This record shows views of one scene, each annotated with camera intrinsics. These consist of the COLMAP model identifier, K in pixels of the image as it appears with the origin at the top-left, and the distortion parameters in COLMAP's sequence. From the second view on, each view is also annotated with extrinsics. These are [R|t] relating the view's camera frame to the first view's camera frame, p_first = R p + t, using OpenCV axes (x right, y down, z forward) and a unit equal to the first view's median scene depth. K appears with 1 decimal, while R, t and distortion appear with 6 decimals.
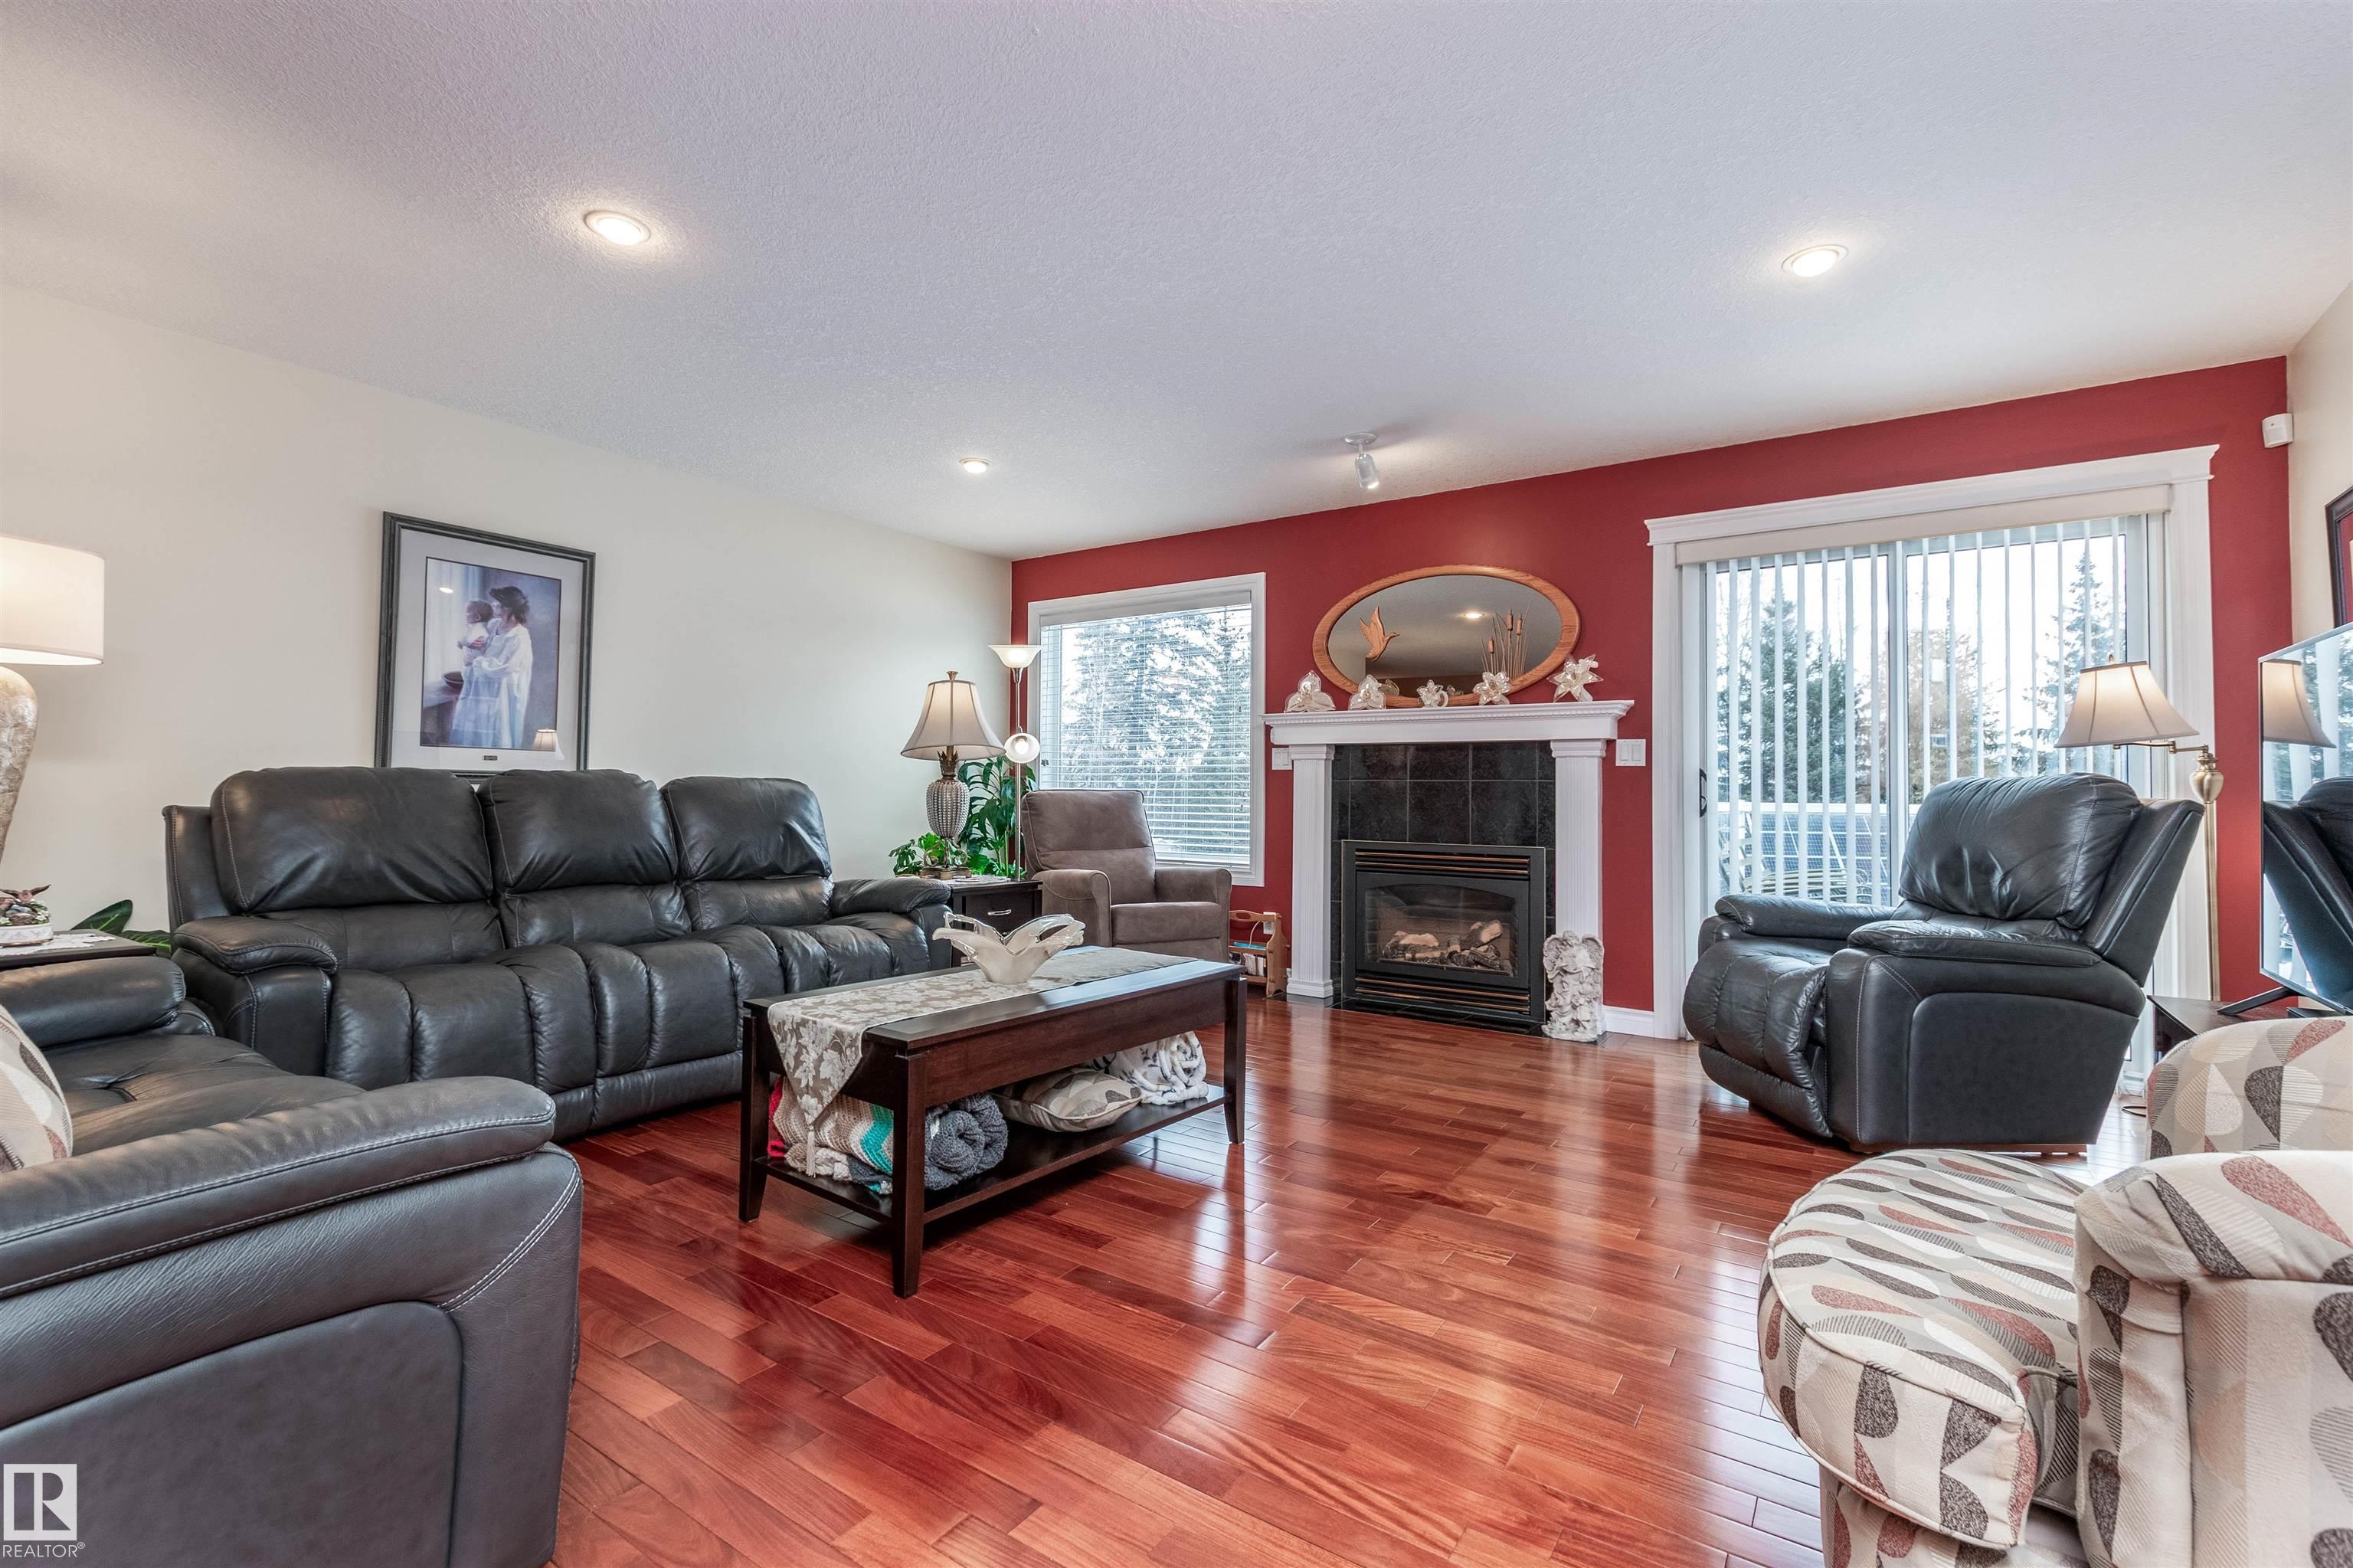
lens RADIAL K [[1045.0, 0, 1168.8], [0, 1045.0, 781.7], [0, 0, 1]] dist [0.003047, 0.000418]
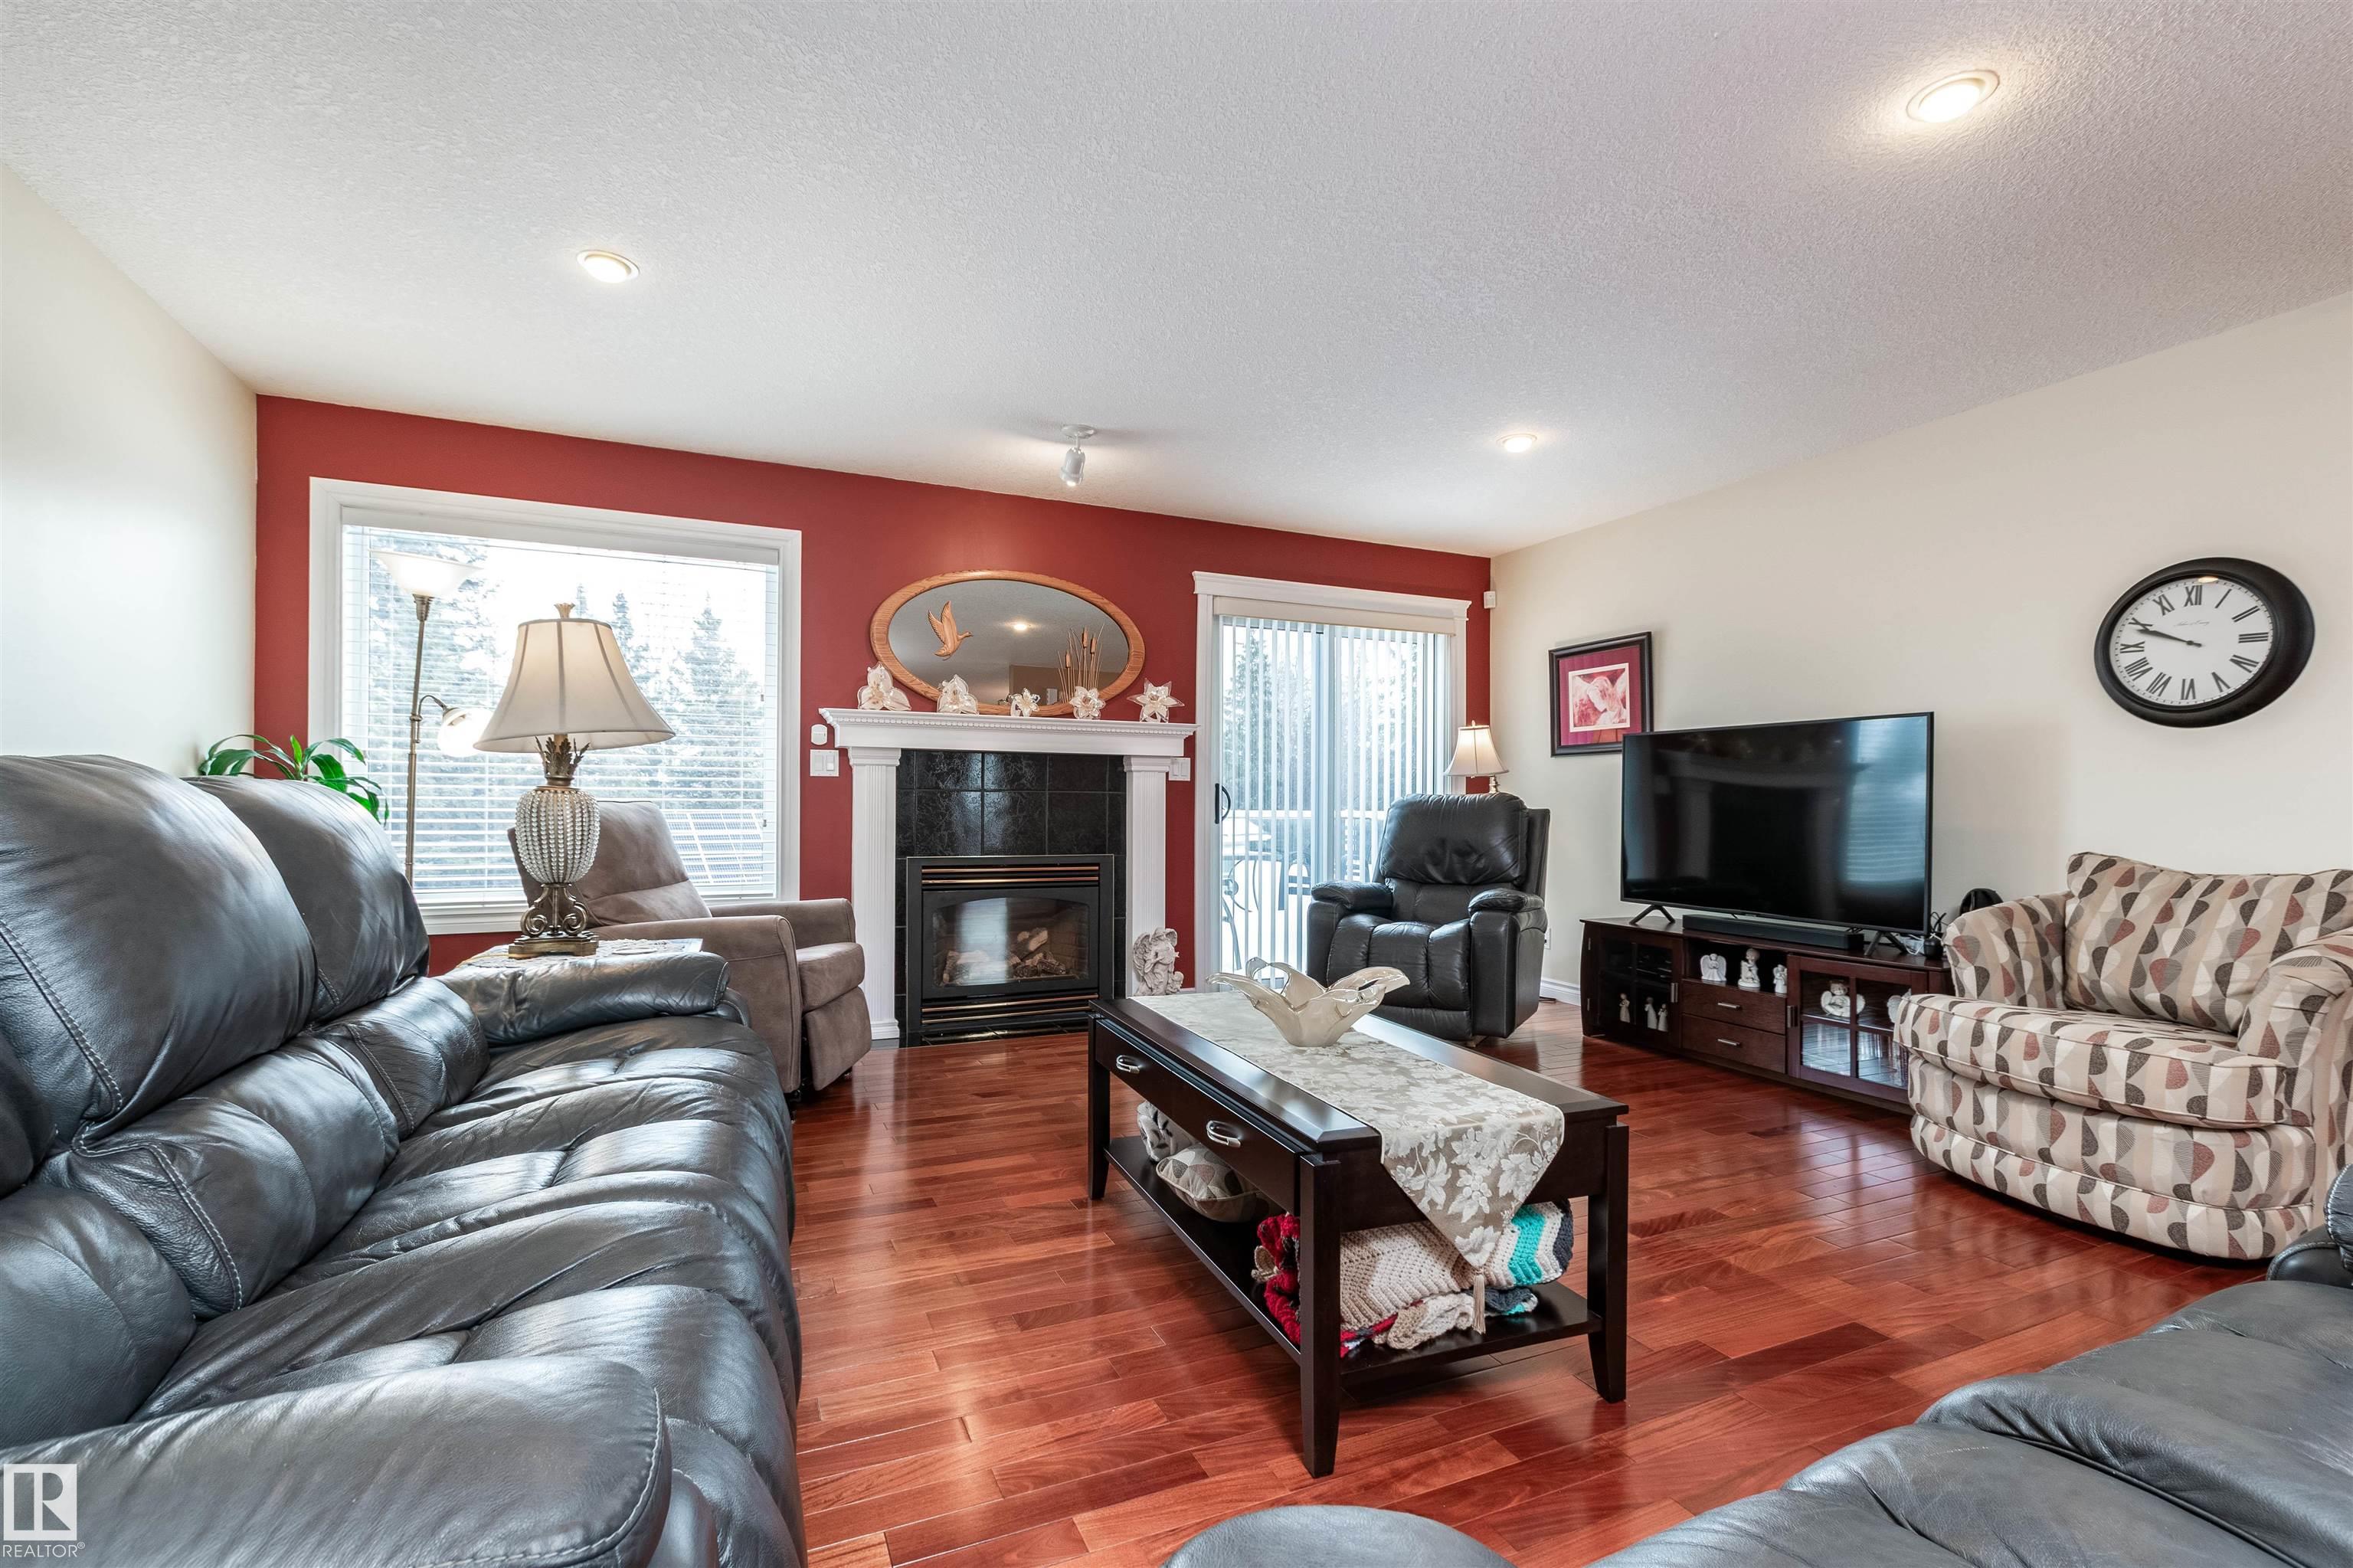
lens RADIAL K [[1034.0, 0, 1163.1], [0, 1034.0, 812.8], [0, 0, 1]] dist [-0.000261, -0.000079]
pose [[0.518477, -0.010950, 0.855022, -0.530138], [-0.010675, 0.999757, 0.019276, -0.001375], [-0.855025, -0.019122, 0.518234, 0.403722]]
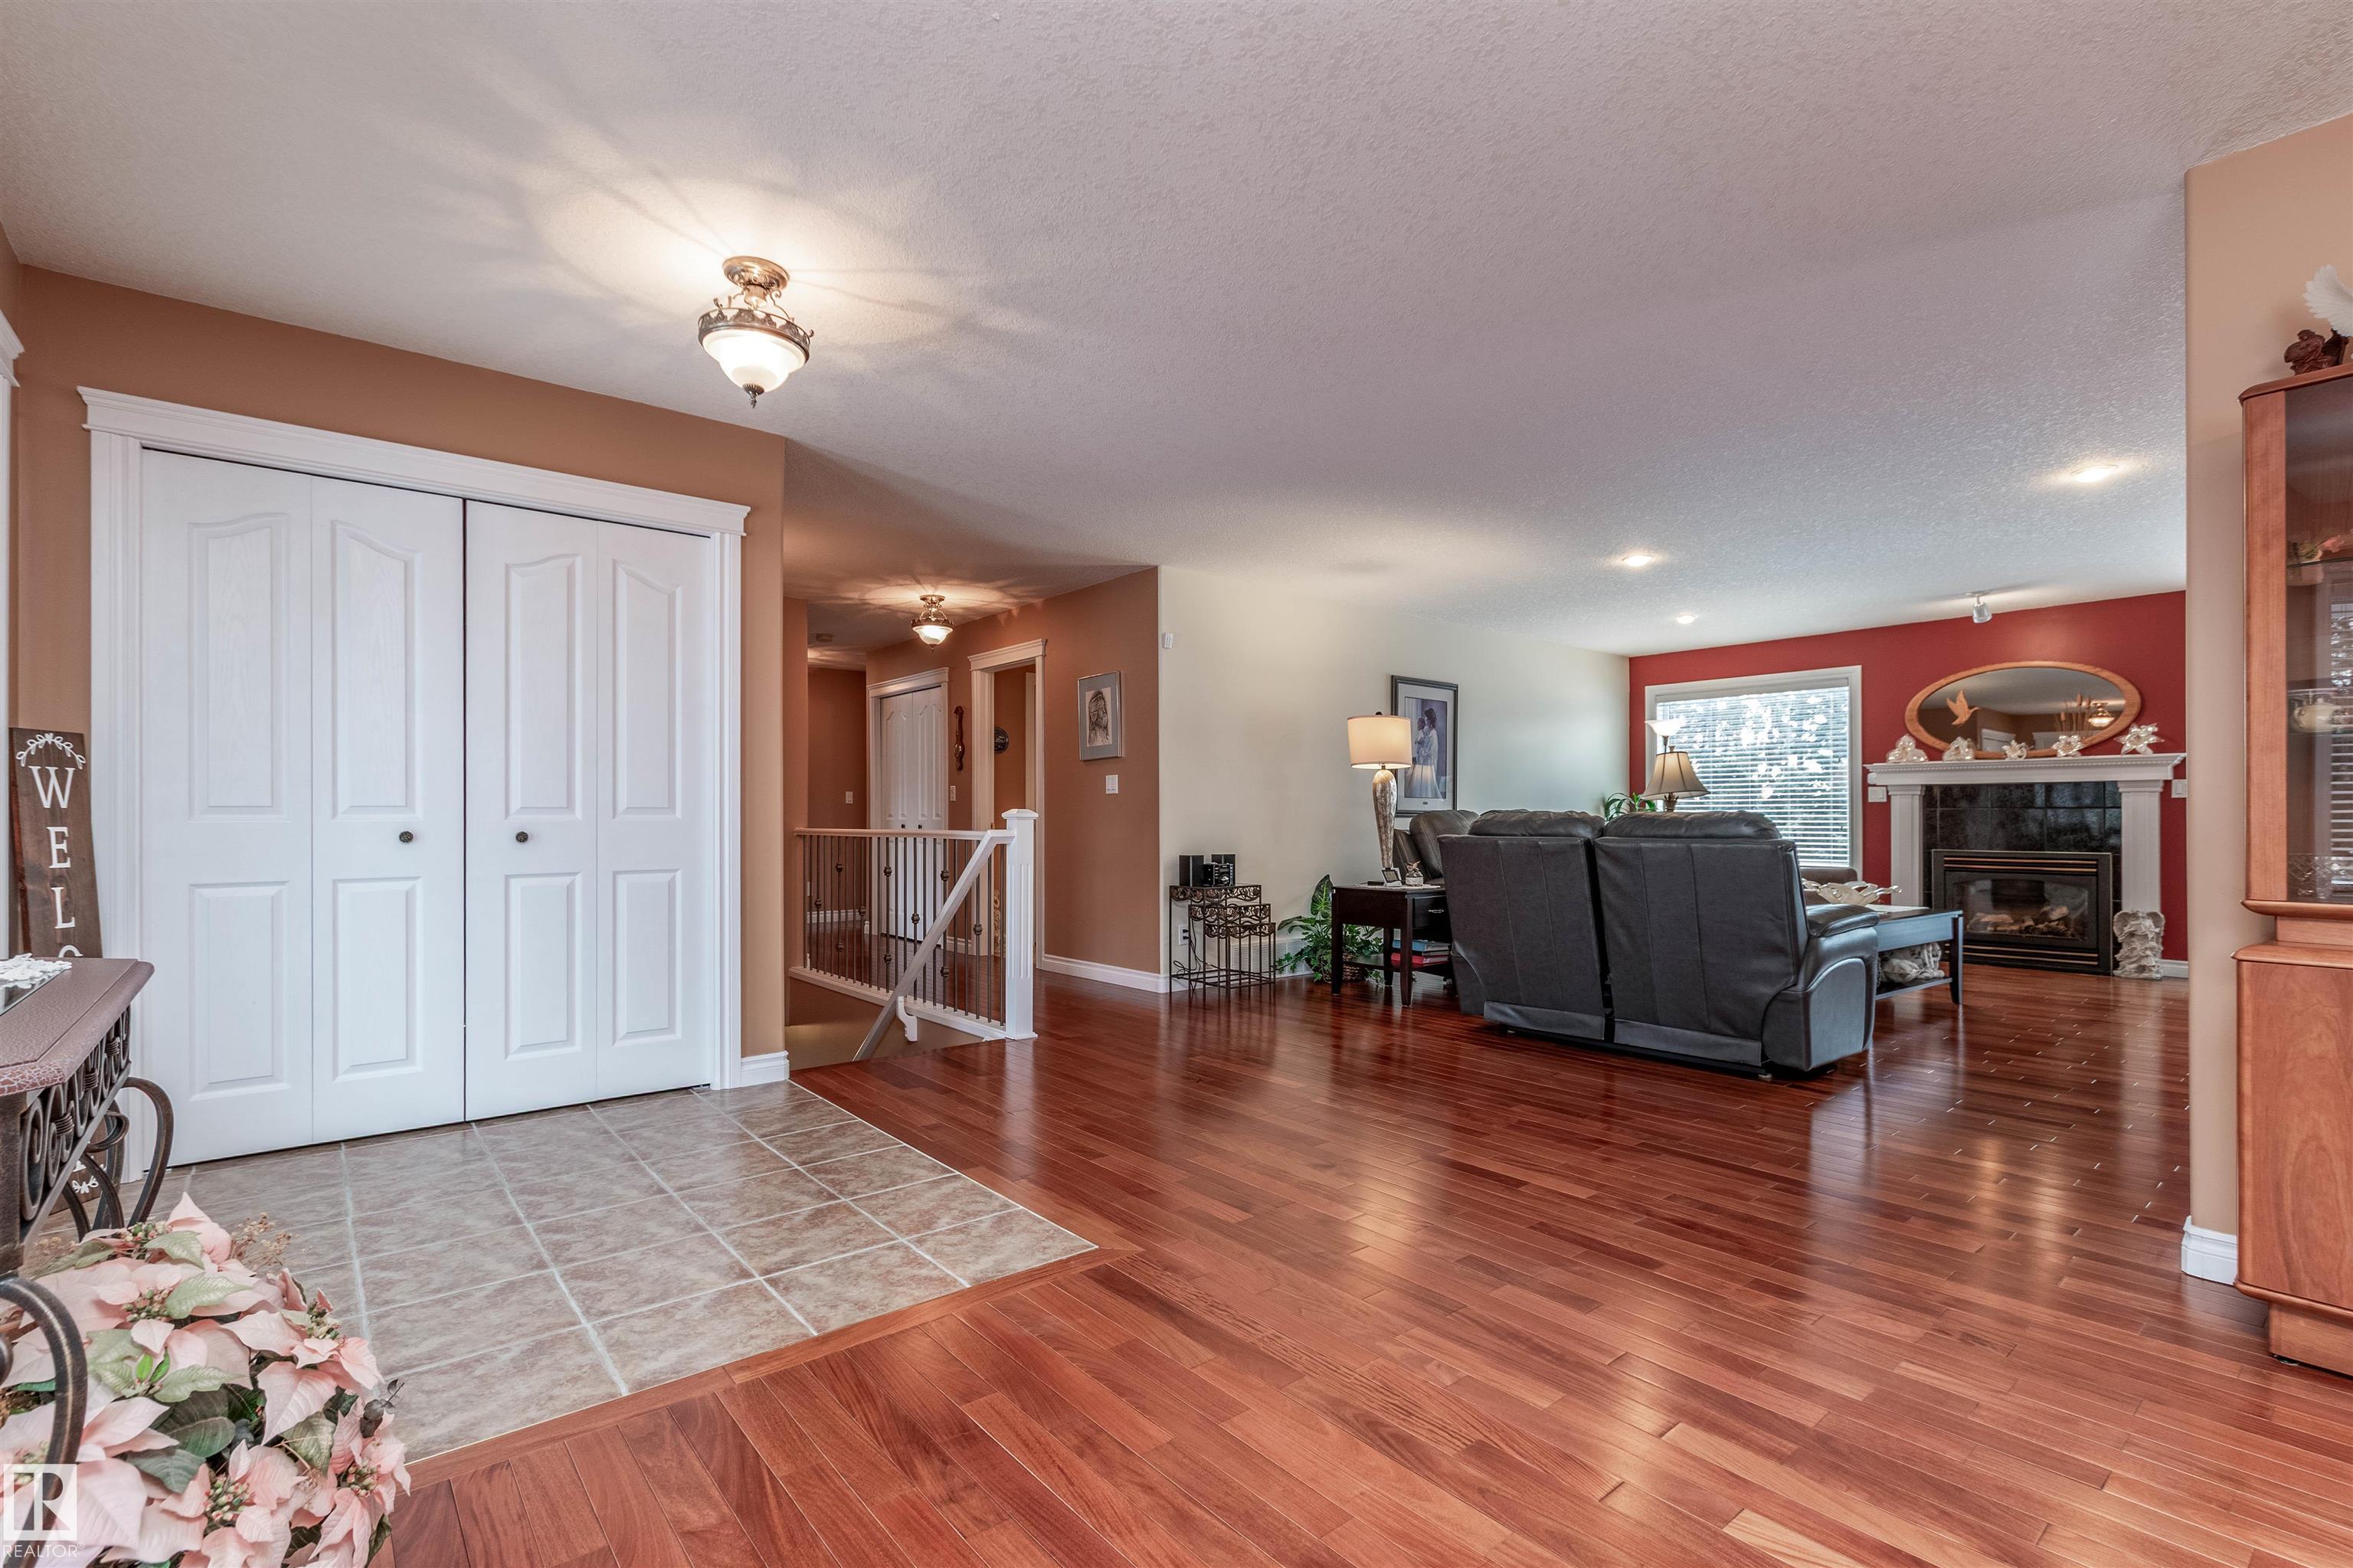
lens RADIAL K [[1054.4, 0, 1174.2], [0, 1054.4, 816.5], [0, 0, 1]] dist [0.000688, 0.000046]
pose [[0.961097, -0.009225, -0.276056, -0.497998], [0.012509, 0.999870, 0.010140, -0.020966], [0.275927, -0.013199, 0.961088, -0.792730]]
